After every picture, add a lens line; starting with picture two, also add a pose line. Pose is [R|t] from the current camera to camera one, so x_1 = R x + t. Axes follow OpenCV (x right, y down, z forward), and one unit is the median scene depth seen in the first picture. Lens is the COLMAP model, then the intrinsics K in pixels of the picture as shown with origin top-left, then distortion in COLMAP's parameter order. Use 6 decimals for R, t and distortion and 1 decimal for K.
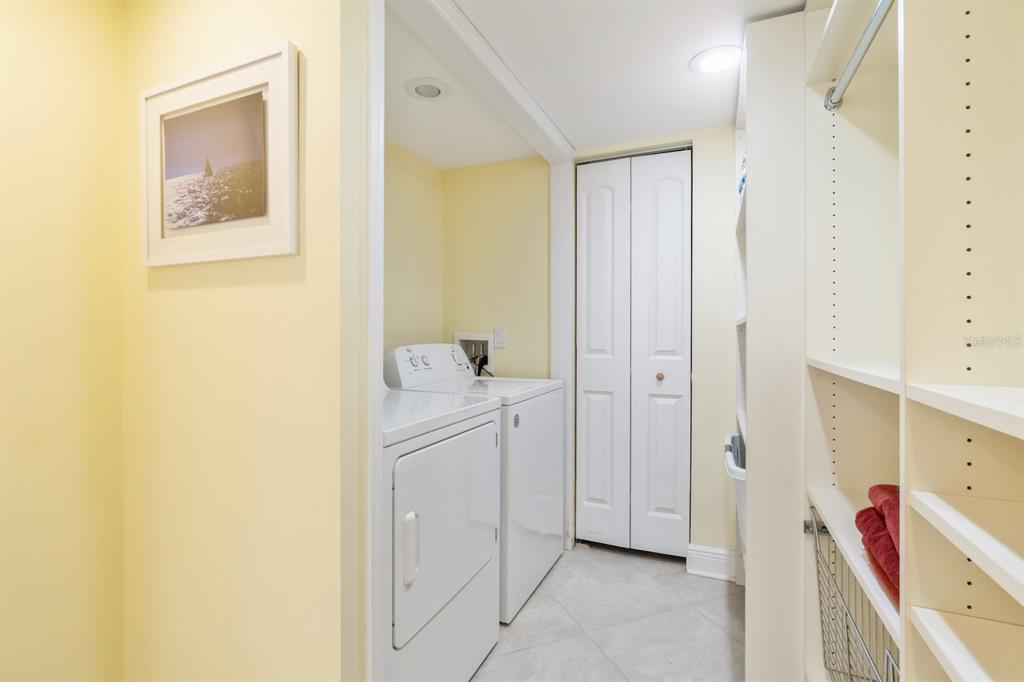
lens RADIAL K [[479.6, 0, 508.7], [0, 479.6, 335.3], [0, 0, 1]] dist [0.001400, -0.000118]
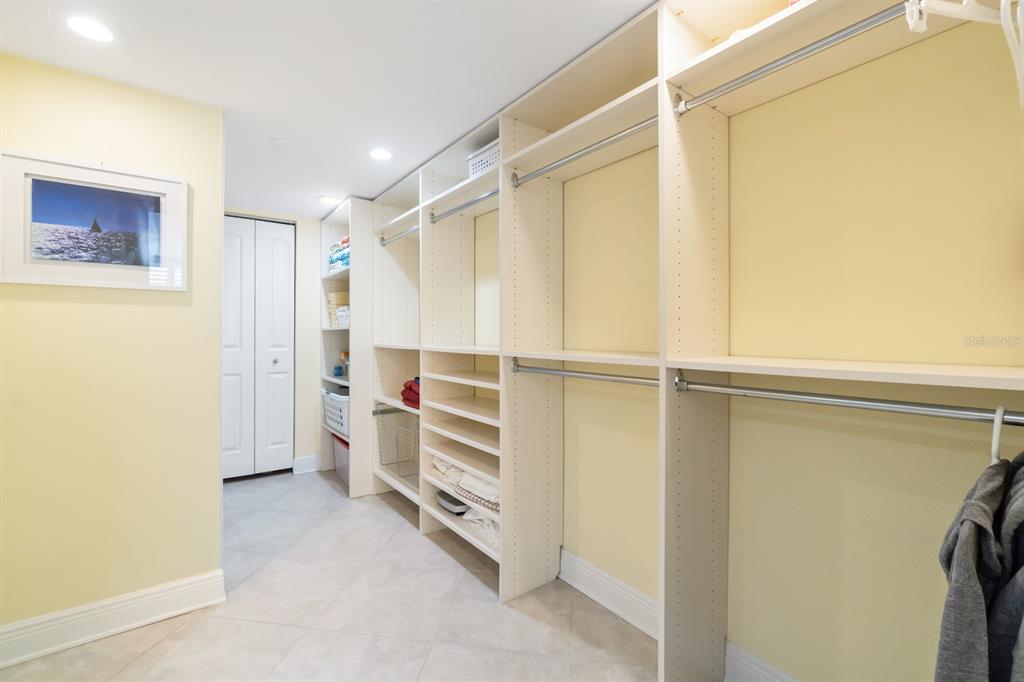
lens RADIAL K [[430.8, 0, 512.2], [0, 430.8, 333.9], [0, 0, 1]] dist [-0.008921, 0.000179]
pose [[0.486698, 0.003886, 0.873562, -1.119096], [0.000513, 0.999989, -0.004734, 0.004143], [-0.873570, 0.002752, 0.486690, -0.802677]]
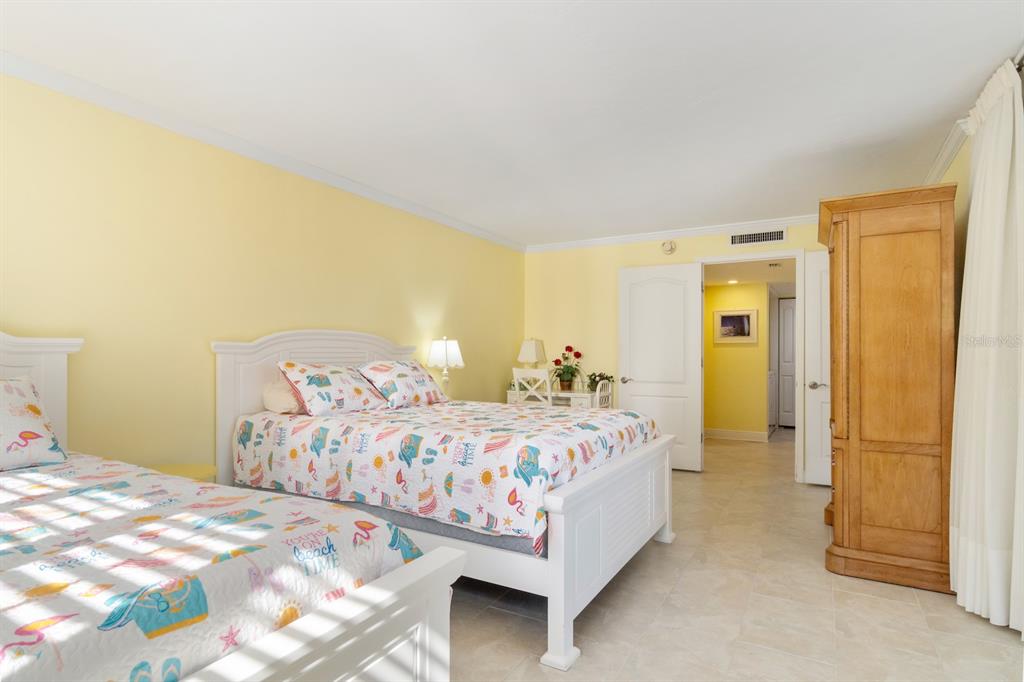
lens RADIAL K [[539.0, 0, 509.0], [0, 539.0, 347.1], [0, 0, 1]] dist [-0.003030, -0.001030]
pose [[0.994244, 0.000667, -0.107134, -2.414125], [-0.002125, 0.999907, -0.013498, -0.019225], [0.107115, 0.013648, 0.994153, -5.164012]]
